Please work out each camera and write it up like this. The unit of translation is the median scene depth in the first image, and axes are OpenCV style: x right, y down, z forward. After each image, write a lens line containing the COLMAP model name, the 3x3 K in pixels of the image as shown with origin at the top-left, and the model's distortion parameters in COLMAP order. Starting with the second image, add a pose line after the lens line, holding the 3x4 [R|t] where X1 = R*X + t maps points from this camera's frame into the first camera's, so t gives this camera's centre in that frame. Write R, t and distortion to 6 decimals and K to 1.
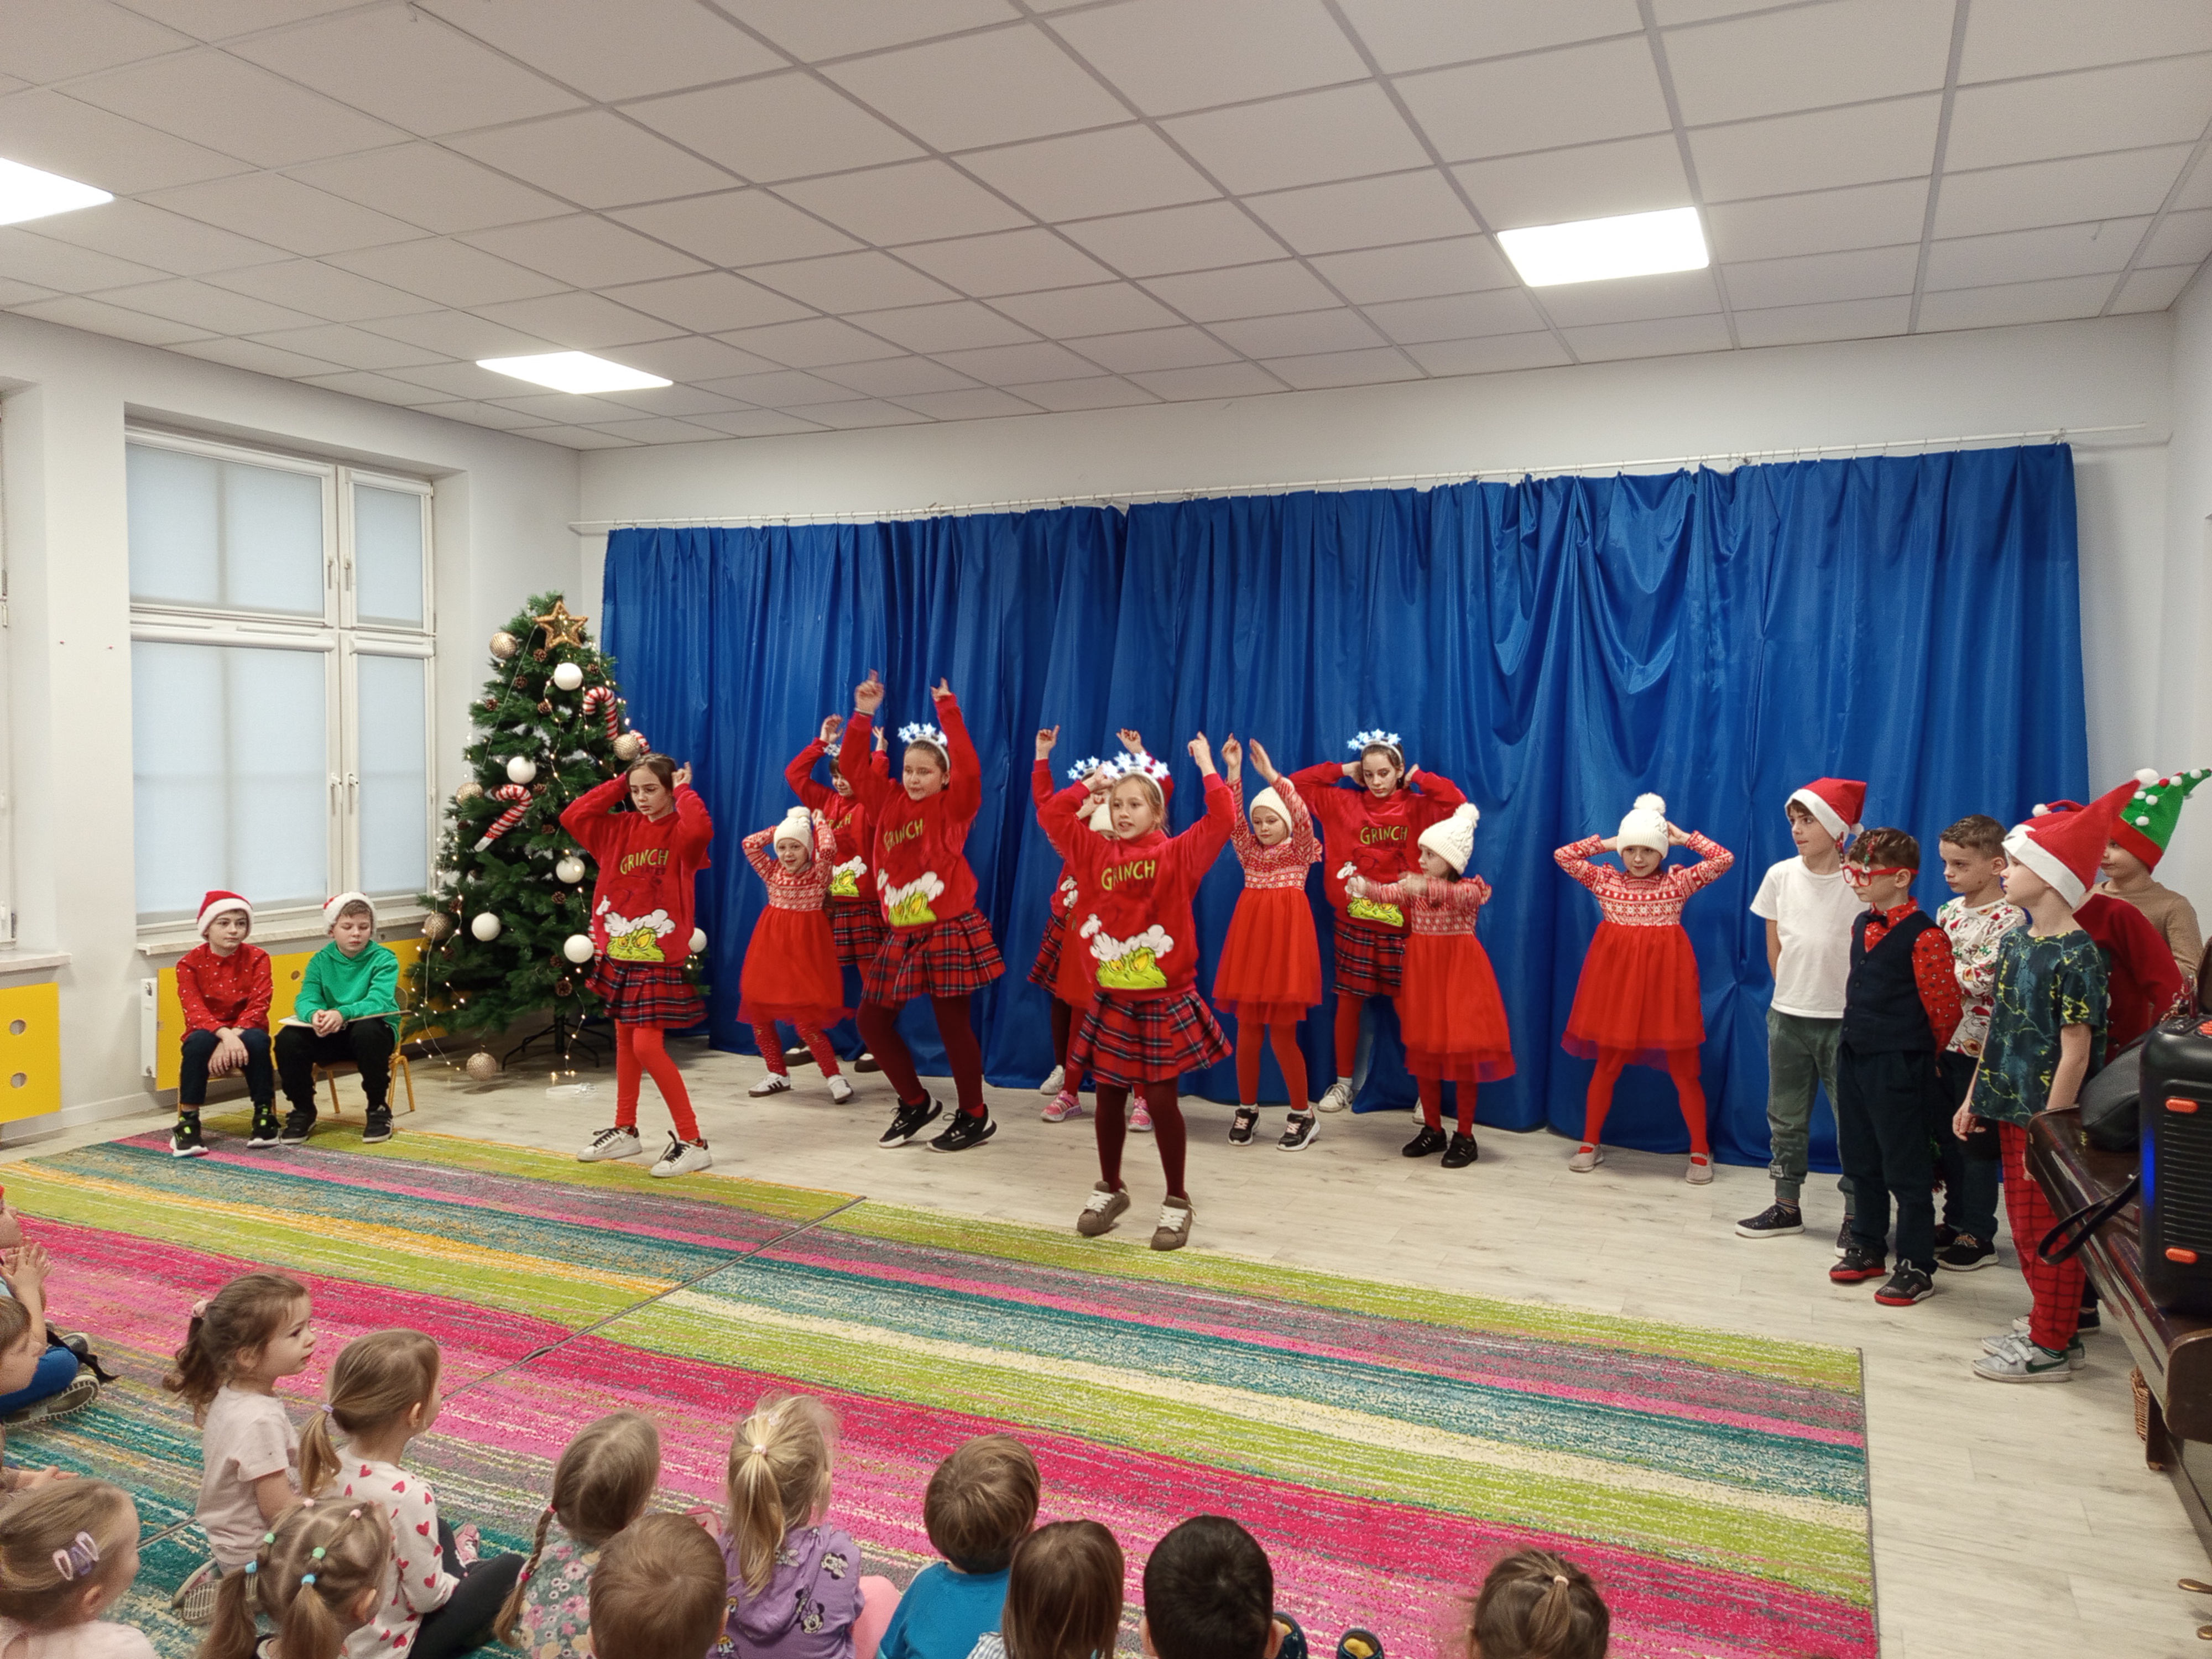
lens RADIAL K [[1542.3, 0, 1080.3], [0, 1542.3, 798.0], [0, 0, 1]] dist [0.055374, -0.060648]
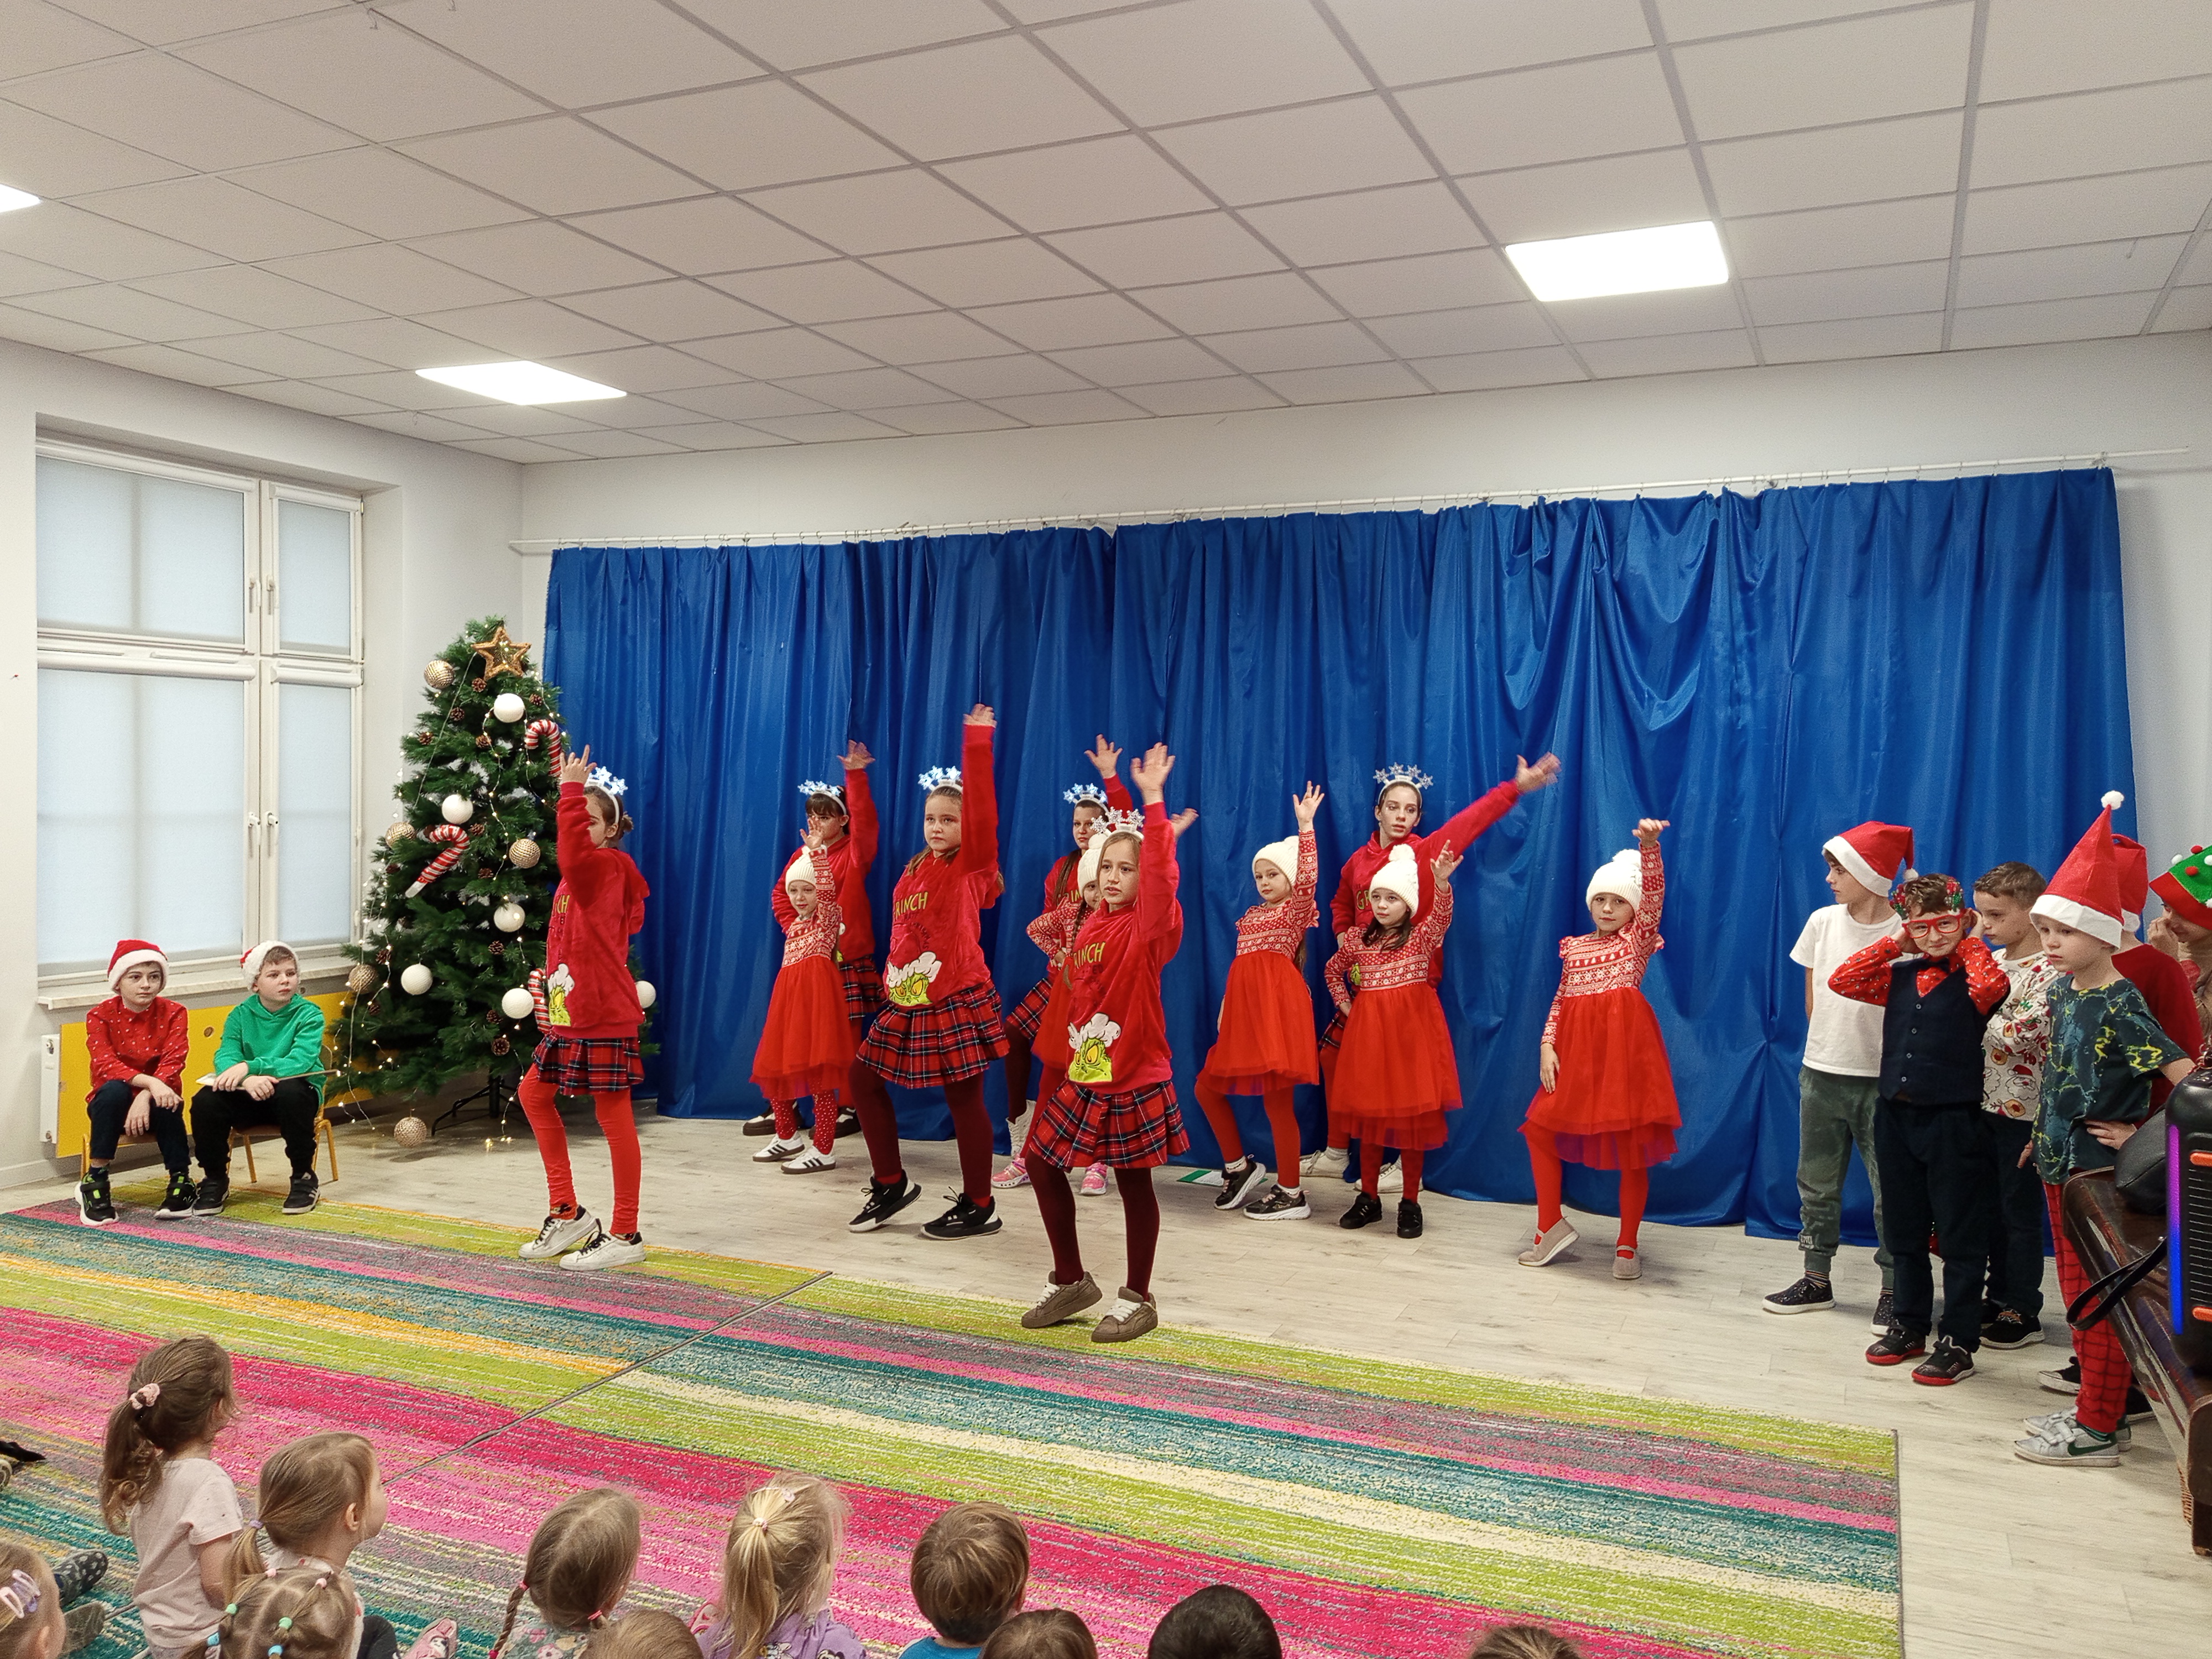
lens RADIAL K [[1699.1, 0, 1083.5], [0, 1699.1, 791.3], [0, 0, 1]] dist [0.030777, -0.033429]
pose [[0.999886, 0.002833, 0.014833, -0.004385], [-0.002403, 0.999580, -0.028891, -0.000317], [-0.014909, 0.028852, 0.999473, -0.029260]]
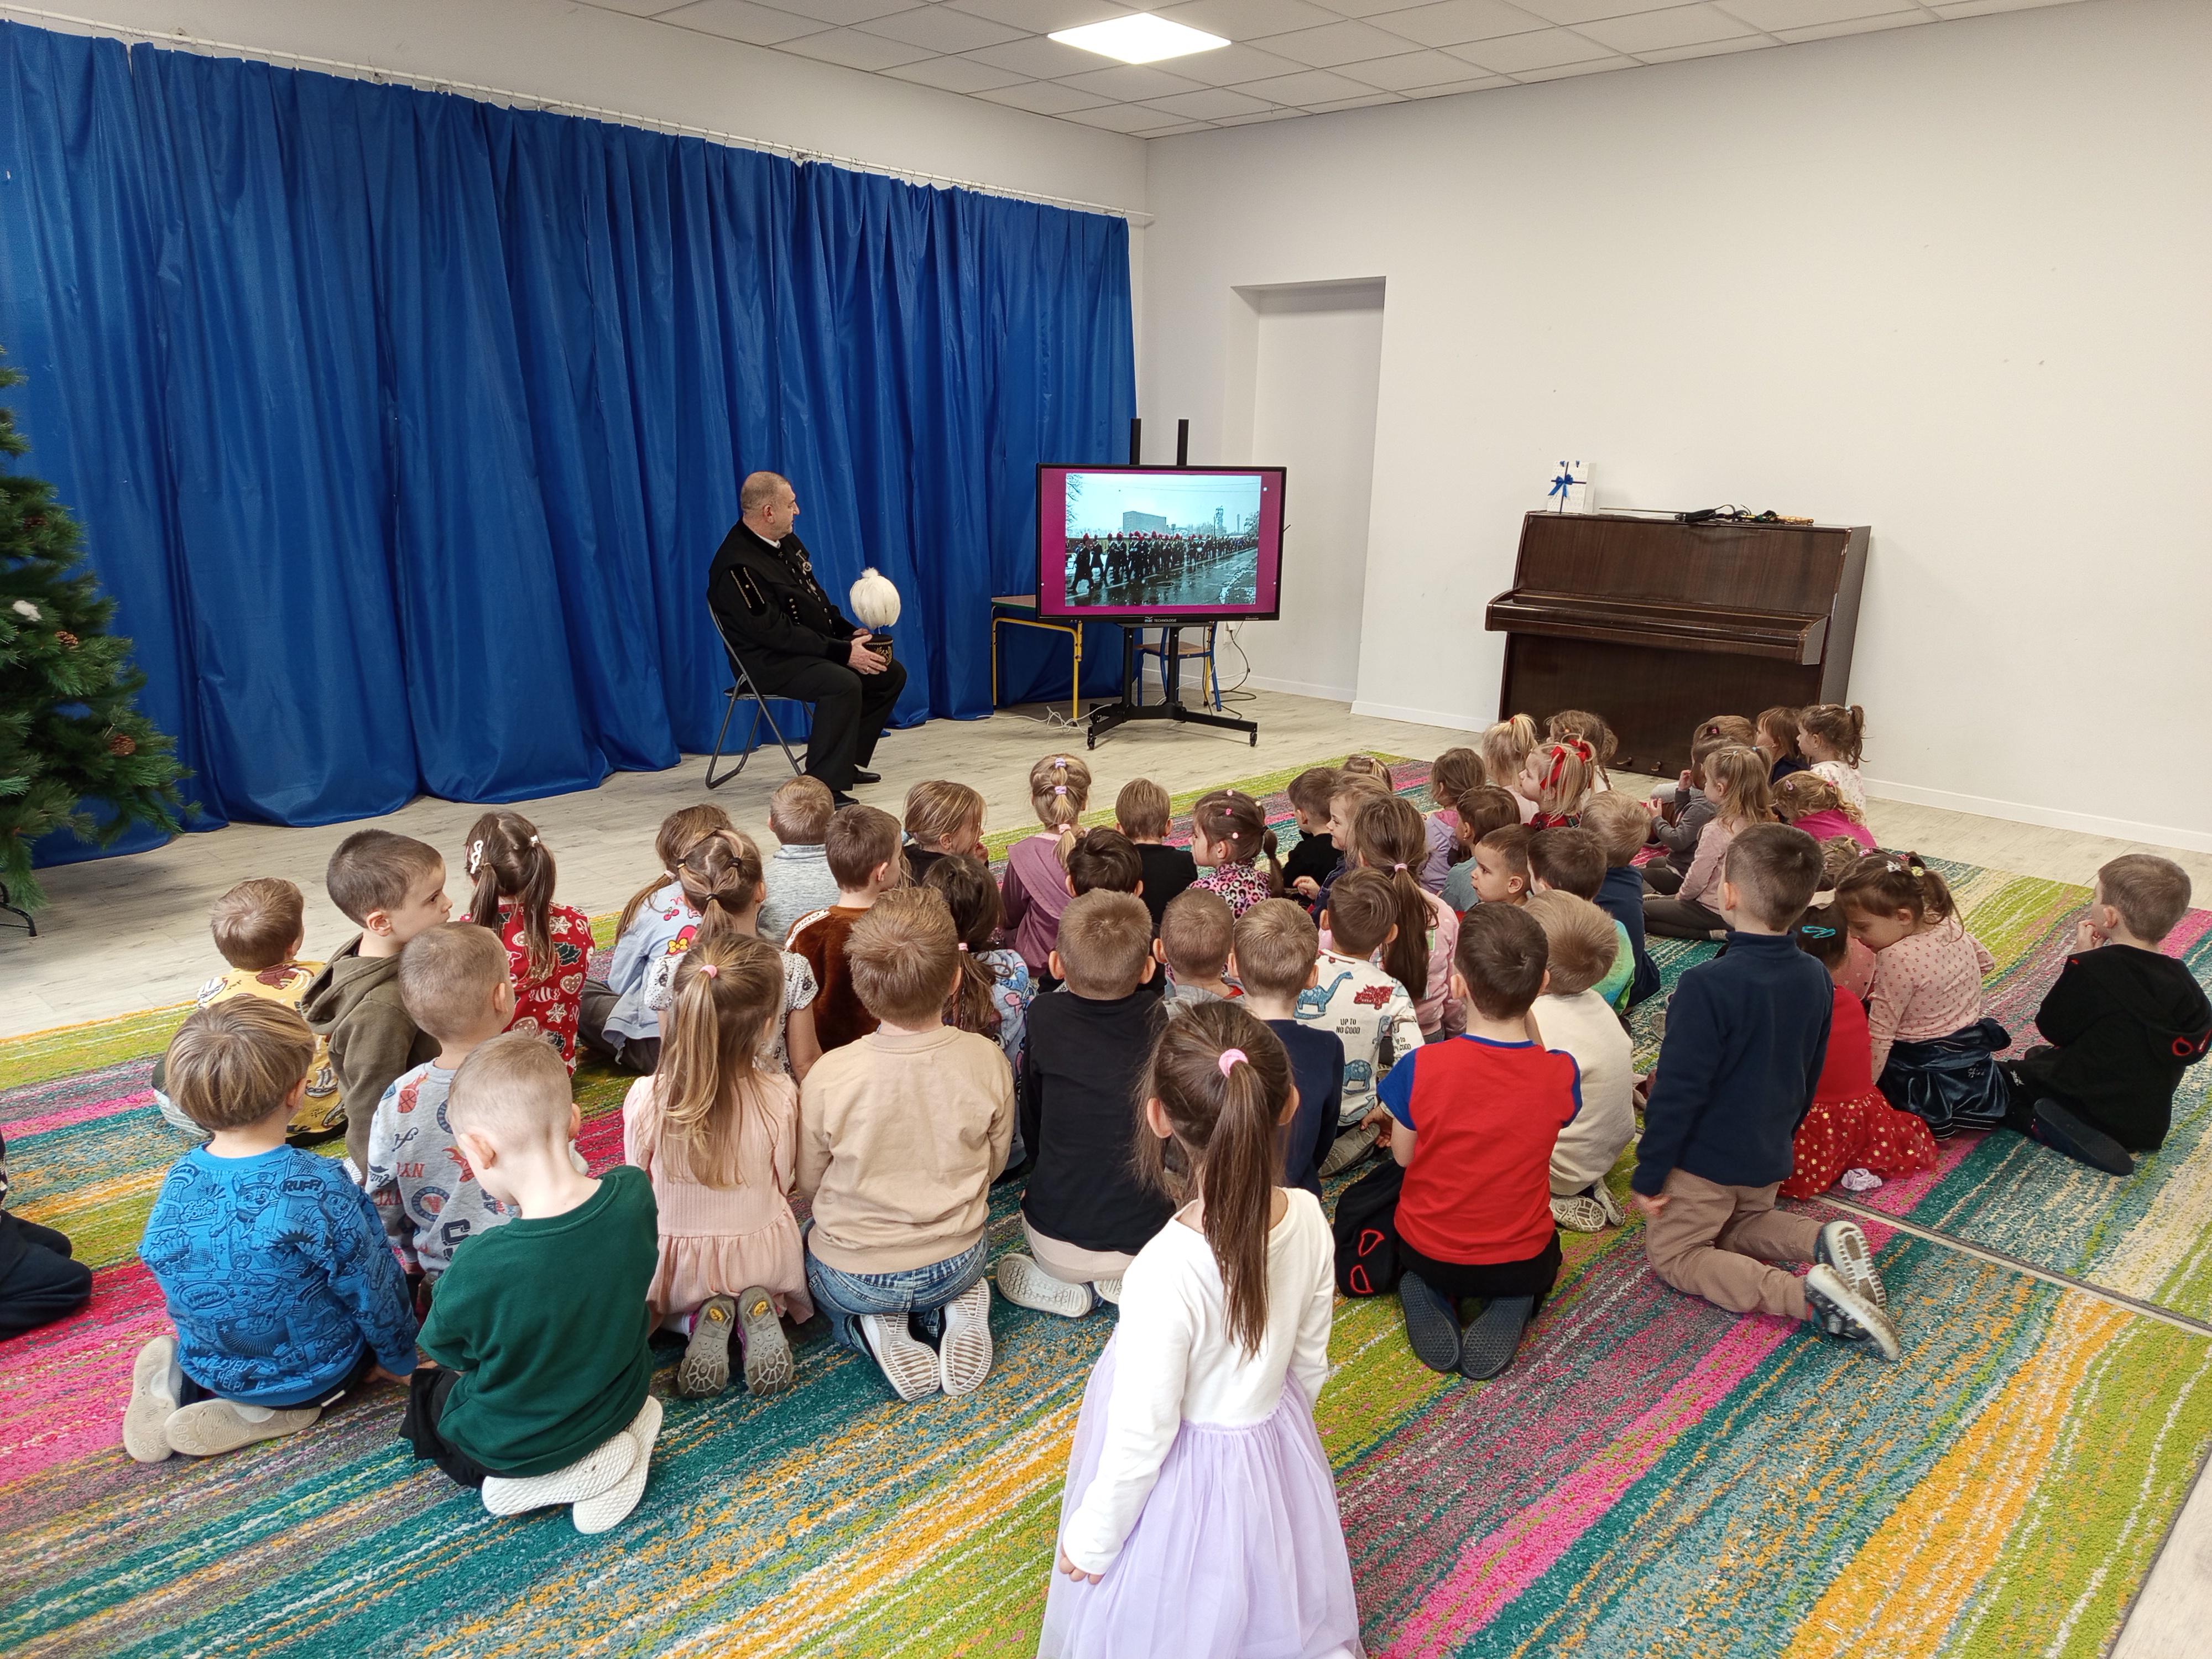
lens RADIAL K [[1542.3, 0, 1129.9], [0, 1542.3, 831.3], [0, 0, 1]] dist [0.055374, -0.060648]
pose [[0.305385, -0.234854, 0.922813, -1.140415], [0.005874, 0.969554, 0.244805, -0.011018], [-0.952211, -0.069339, 0.297467, 0.566956]]
